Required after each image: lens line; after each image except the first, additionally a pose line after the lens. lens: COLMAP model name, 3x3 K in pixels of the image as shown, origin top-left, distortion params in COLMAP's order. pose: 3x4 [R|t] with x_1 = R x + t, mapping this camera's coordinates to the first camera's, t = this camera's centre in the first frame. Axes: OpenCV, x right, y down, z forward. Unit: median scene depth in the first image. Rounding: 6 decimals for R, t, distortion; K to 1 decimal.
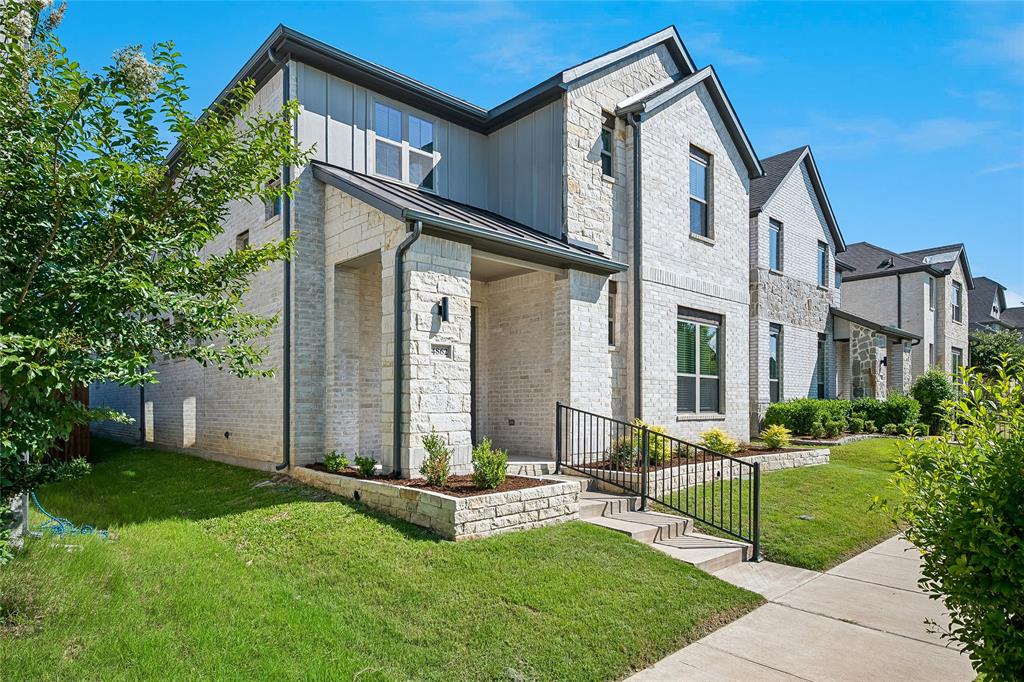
lens RADIAL K [[550.1, 0, 512.0], [0, 550.1, 331.8], [0, 0, 1]] dist [-0.000535, -0.000288]
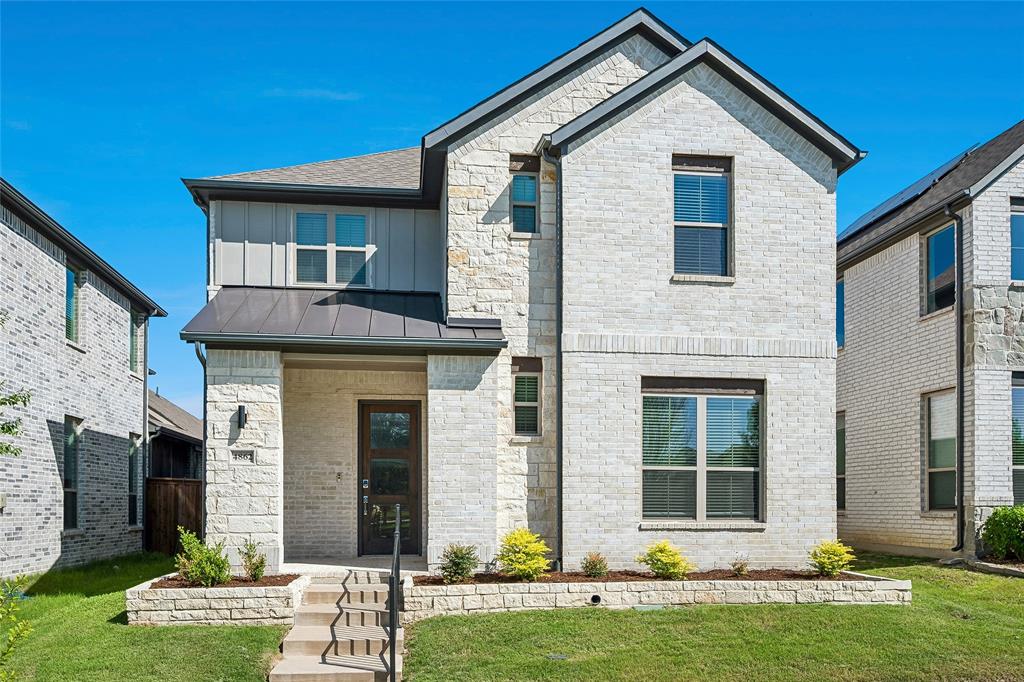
lens RADIAL K [[701.6, 0, 510.0], [0, 701.6, 397.6], [0, 0, 1]] dist [0.000034, -0.000968]
pose [[0.838453, -0.079715, -0.539112, 0.745013], [0.068294, 0.996815, -0.041179, 0.009066], [0.540677, -0.002291, 0.841227, 0.101256]]
